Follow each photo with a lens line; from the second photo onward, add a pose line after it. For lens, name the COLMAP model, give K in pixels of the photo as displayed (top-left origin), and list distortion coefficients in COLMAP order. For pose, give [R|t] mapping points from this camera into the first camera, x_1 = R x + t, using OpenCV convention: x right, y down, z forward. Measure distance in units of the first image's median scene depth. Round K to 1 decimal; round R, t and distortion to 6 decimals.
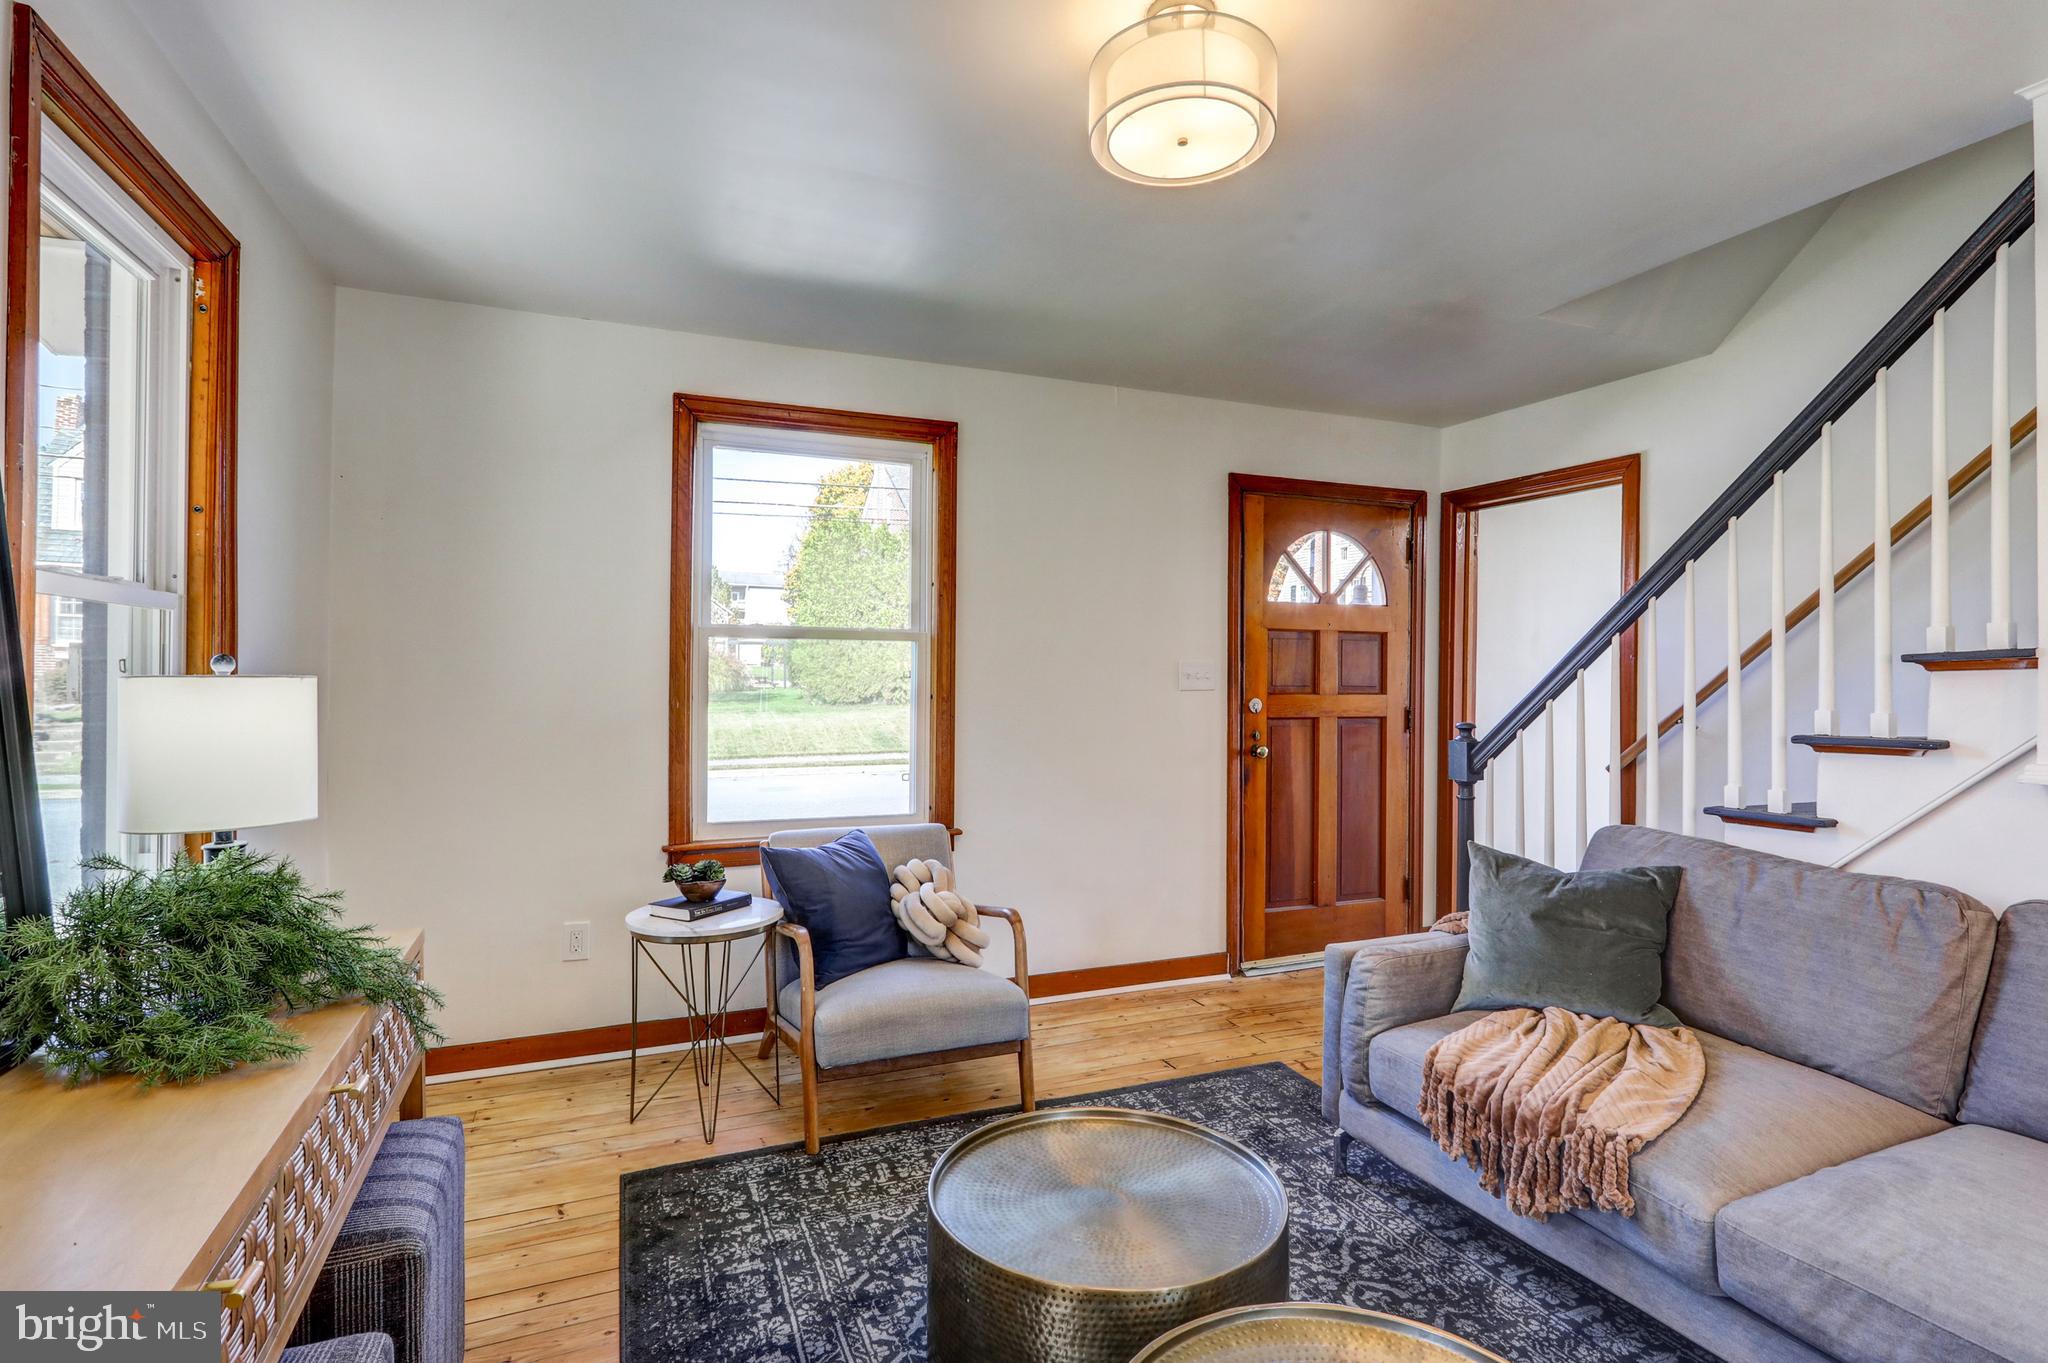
lens RADIAL K [[994.6, 0, 1023.2], [0, 994.6, 680.2], [0, 0, 1]] dist [0.003868, -0.000235]
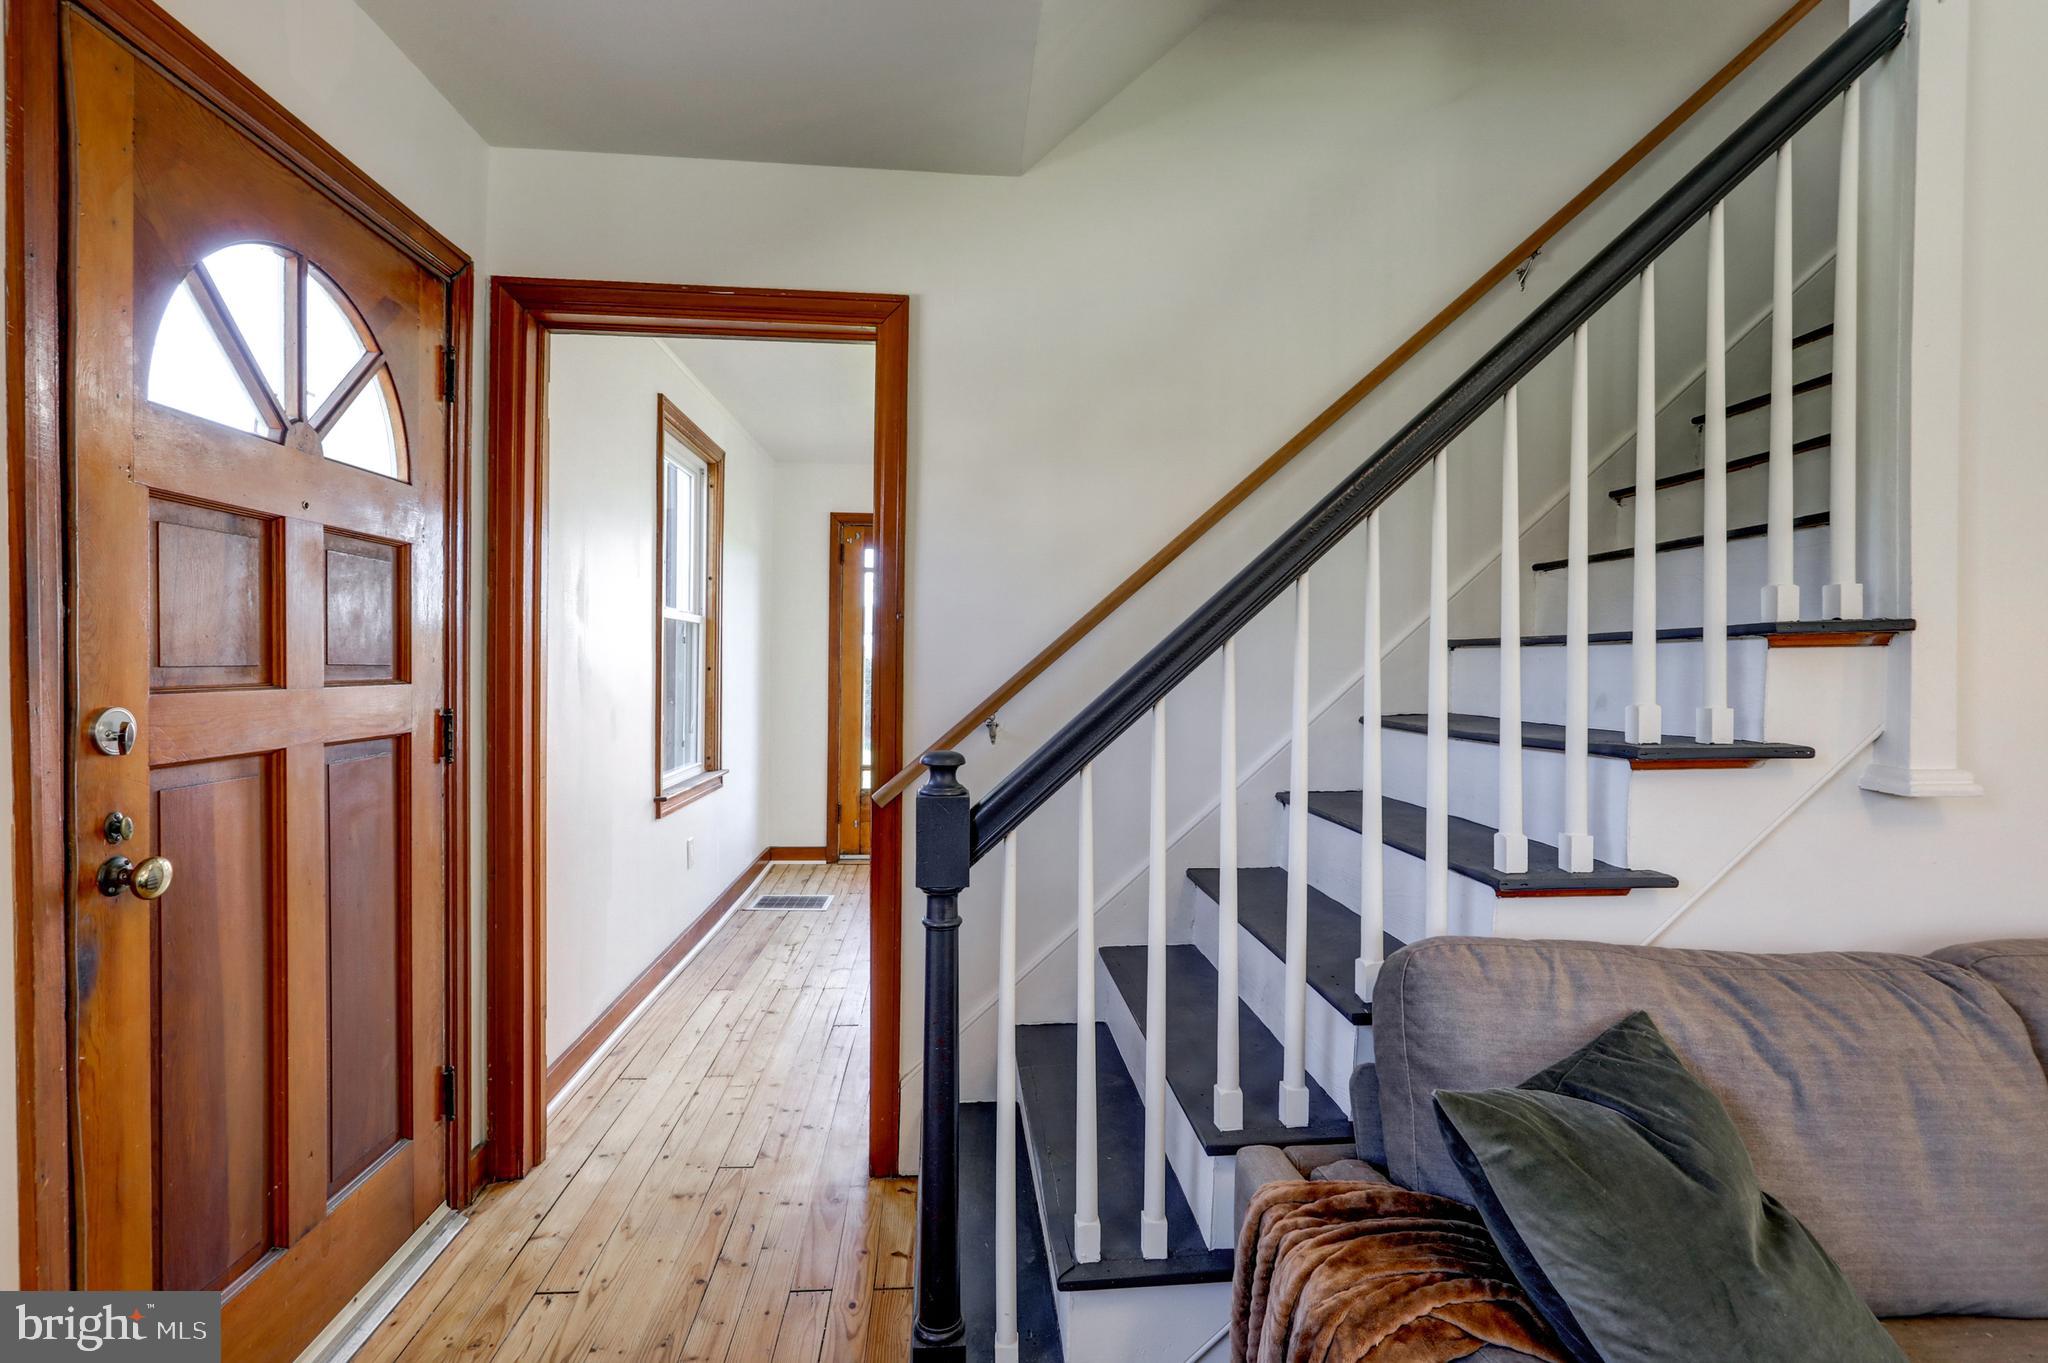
lens RADIAL K [[994.6, 0, 1019.2], [0, 994.6, 687.8], [0, 0, 1]] dist [0.003868, -0.000235]
pose [[0.323596, -0.023371, 0.945907, 0.032892], [-0.007409, 0.999602, 0.027232, 0.002055], [-0.946166, -0.015820, 0.323294, 0.635054]]
